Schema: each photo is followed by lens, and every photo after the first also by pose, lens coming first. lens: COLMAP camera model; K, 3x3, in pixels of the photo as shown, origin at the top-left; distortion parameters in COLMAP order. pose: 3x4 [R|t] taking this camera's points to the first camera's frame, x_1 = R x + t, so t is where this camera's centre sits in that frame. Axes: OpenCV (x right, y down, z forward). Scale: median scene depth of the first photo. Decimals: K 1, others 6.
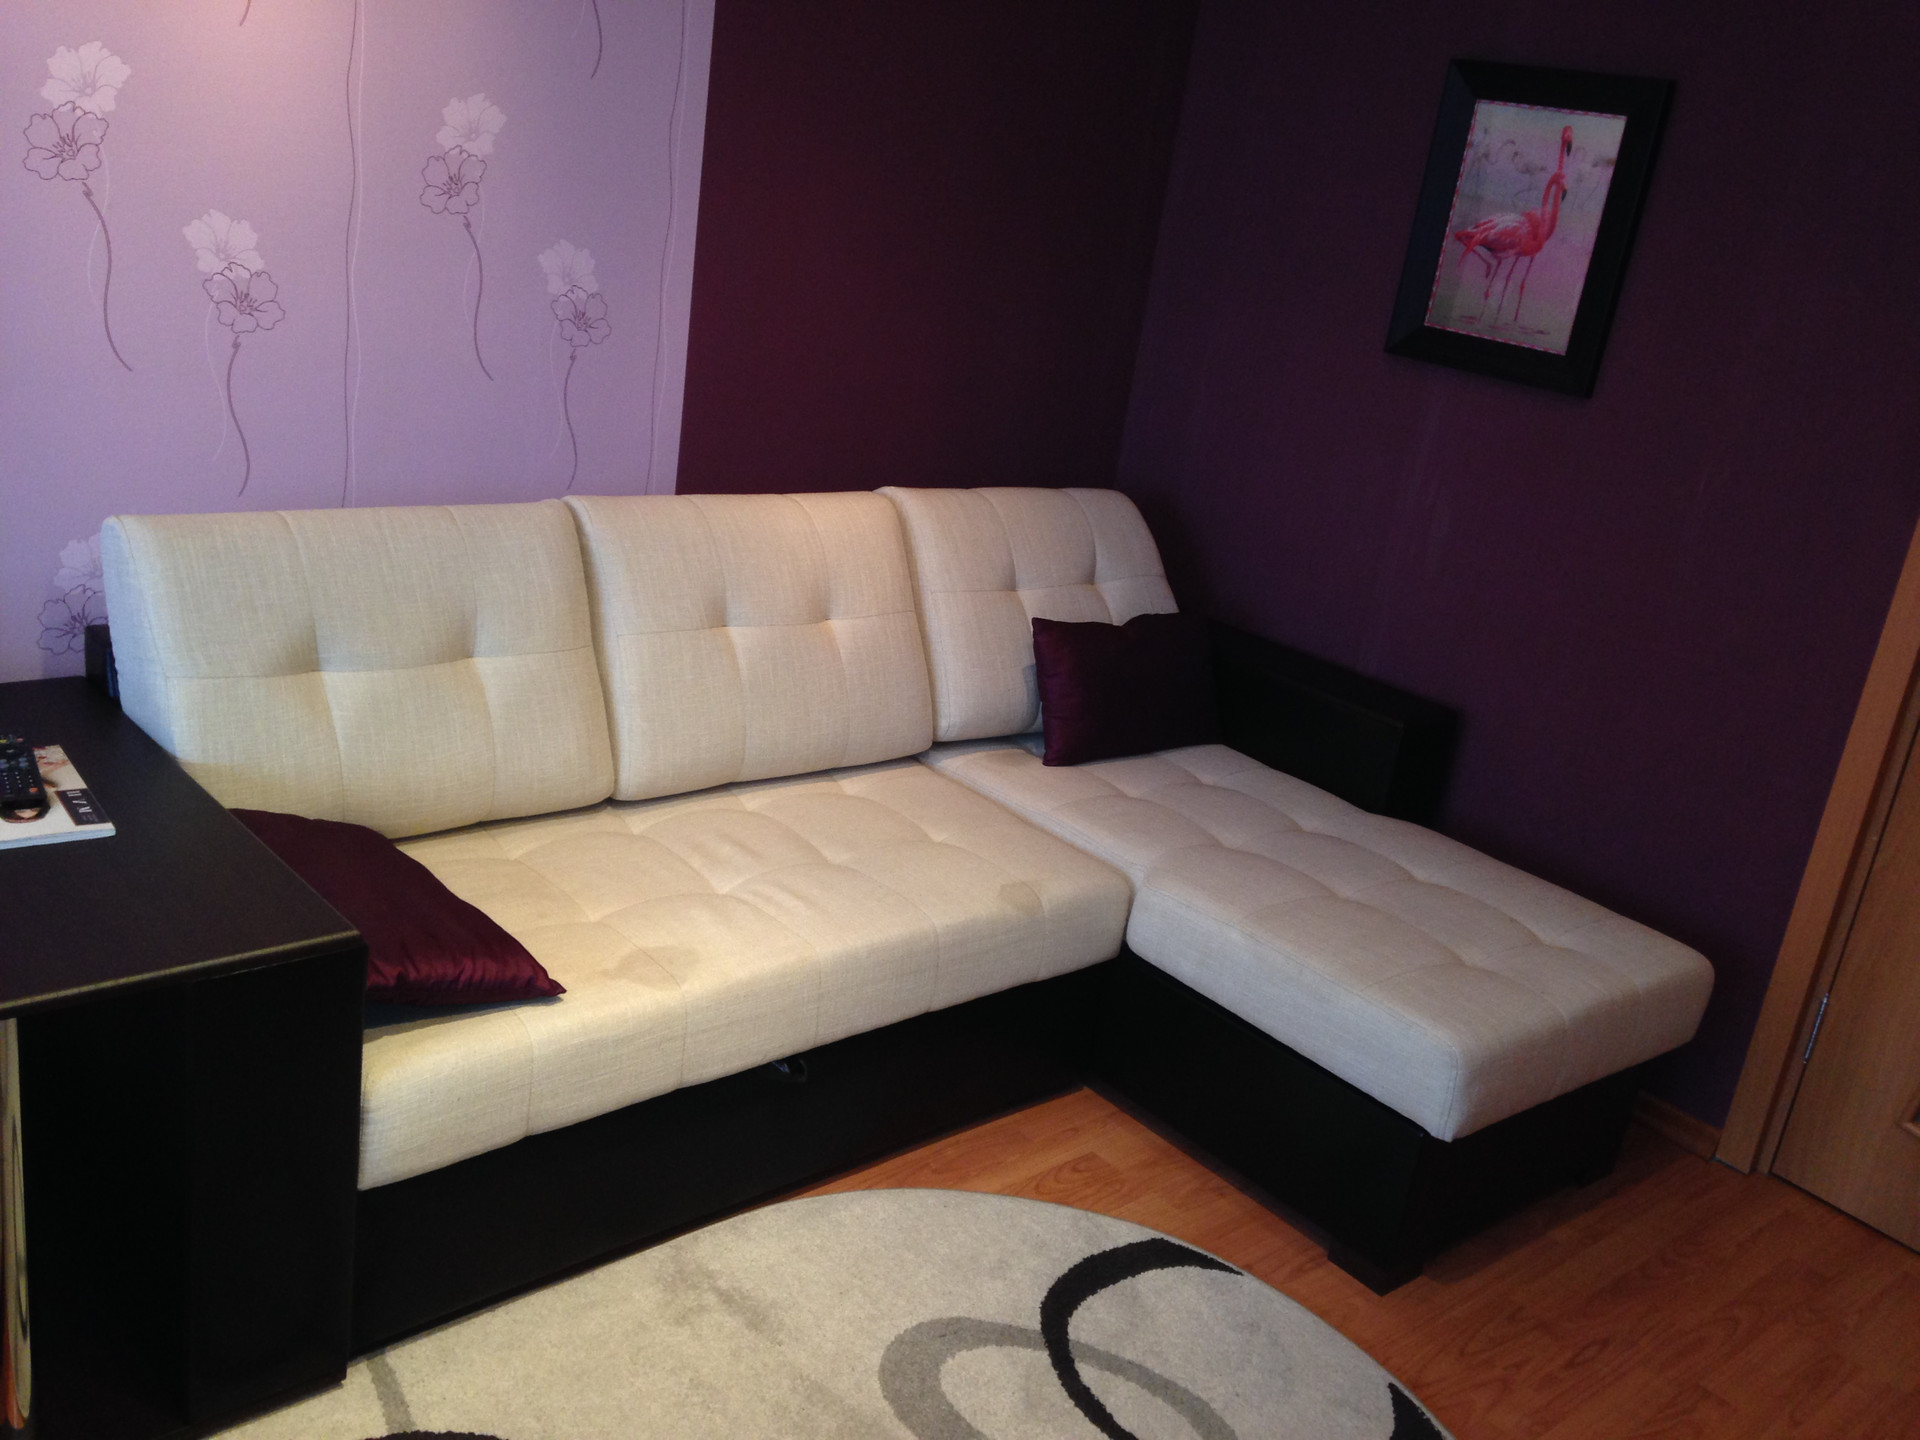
lens RADIAL K [[1756.4, 0, 948.0], [0, 1756.4, 741.9], [0, 0, 1]] dist [0.202493, -0.304714]
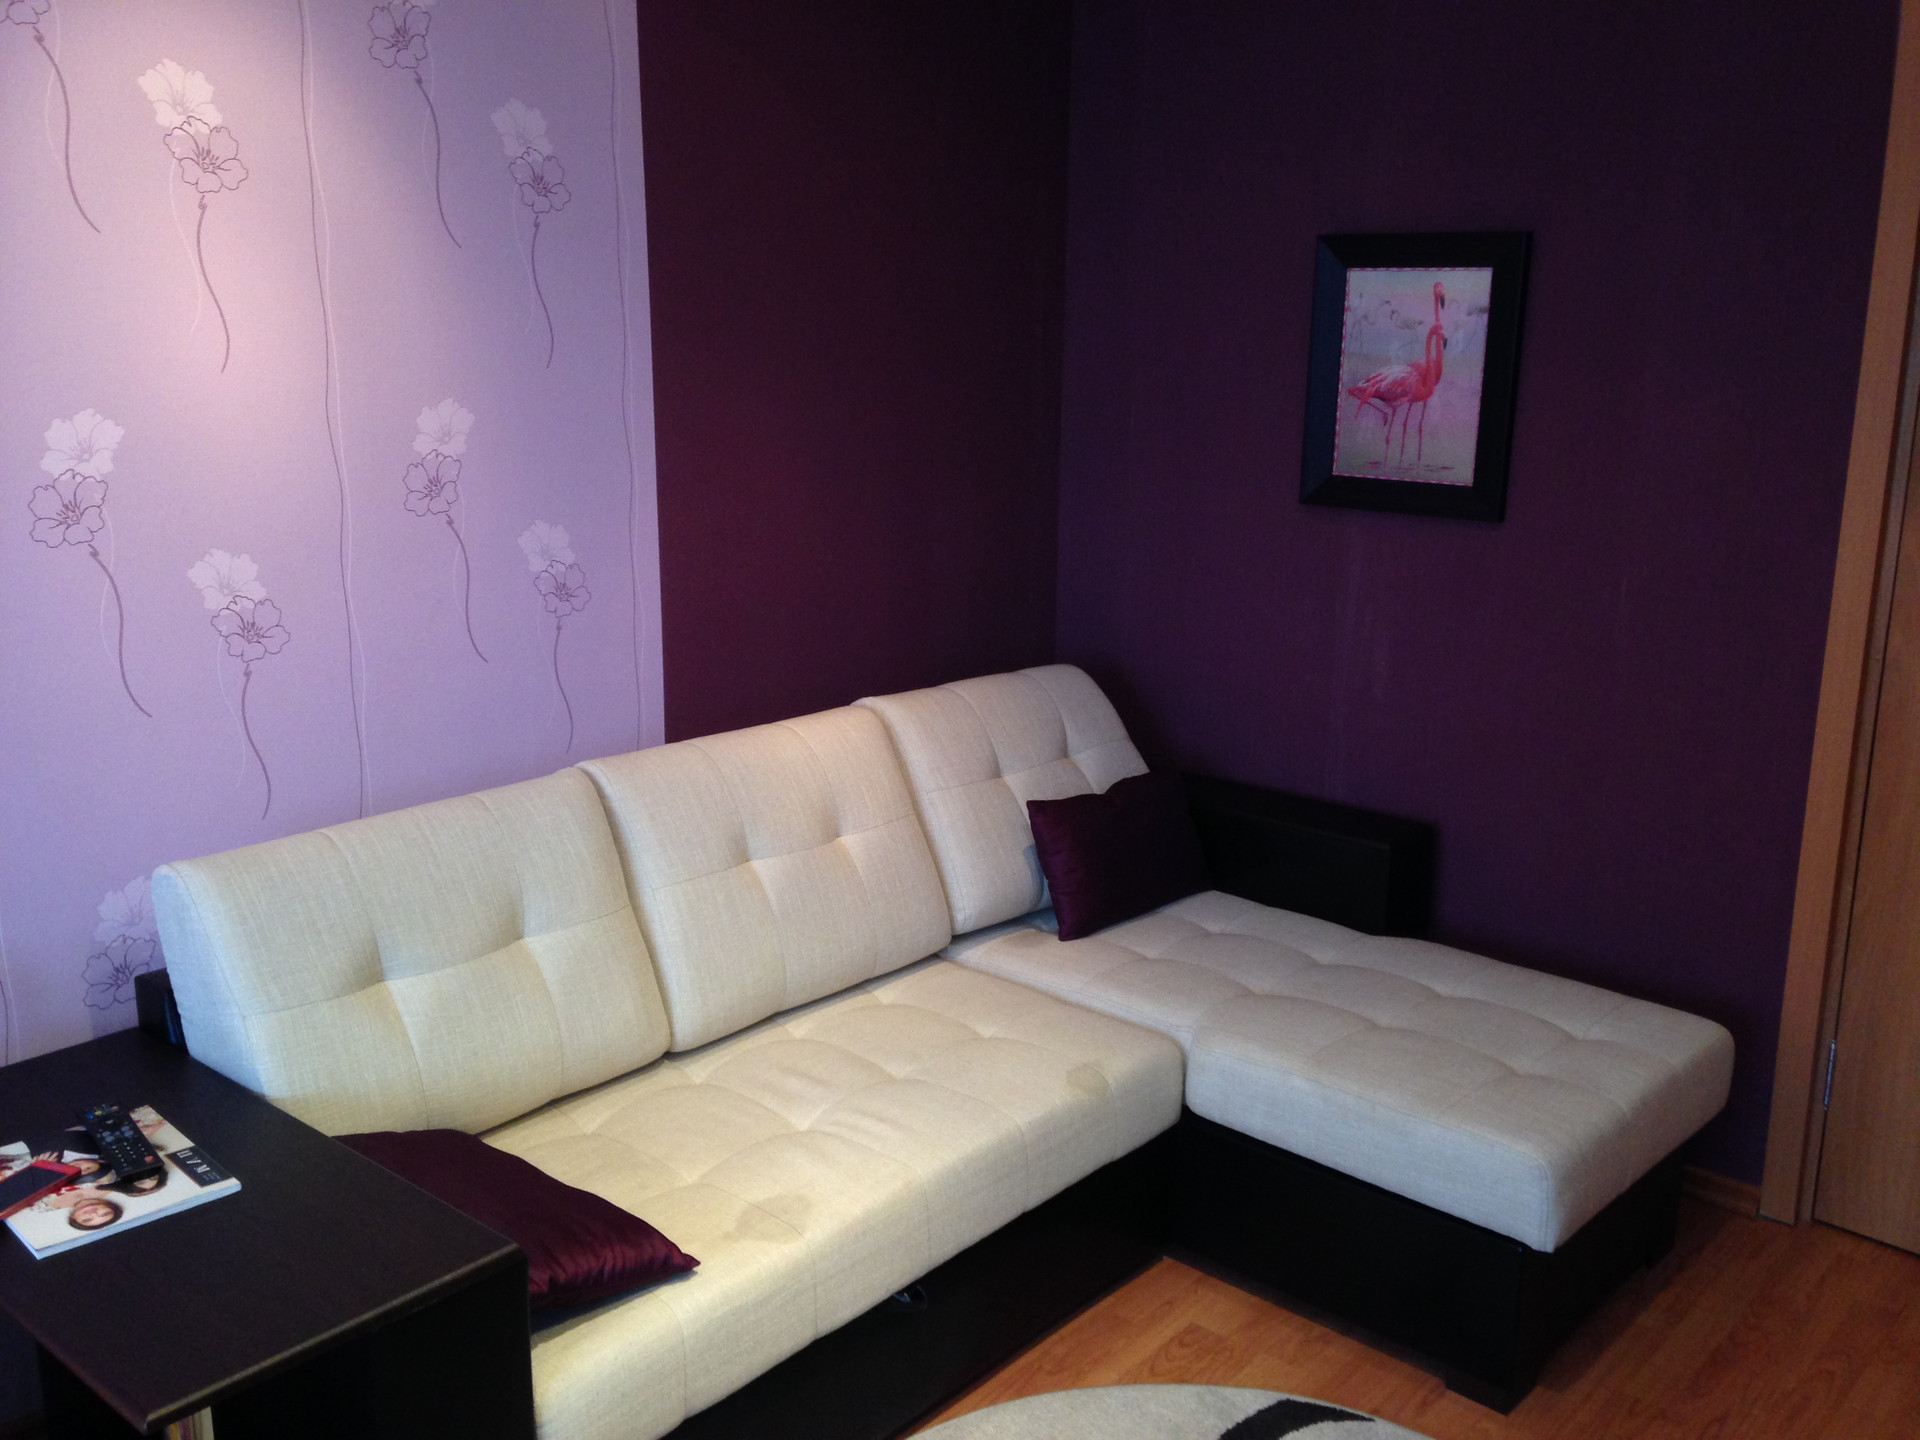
lens RADIAL K [[1756.4, 0, 948.0], [0, 1756.4, 741.9], [0, 0, 1]] dist [0.202493, -0.304714]
pose [[0.983653, -0.156155, 0.089683, -0.098748], [0.163199, 0.983549, -0.077448, -0.037755], [-0.076113, 0.090818, 0.992955, -0.027109]]
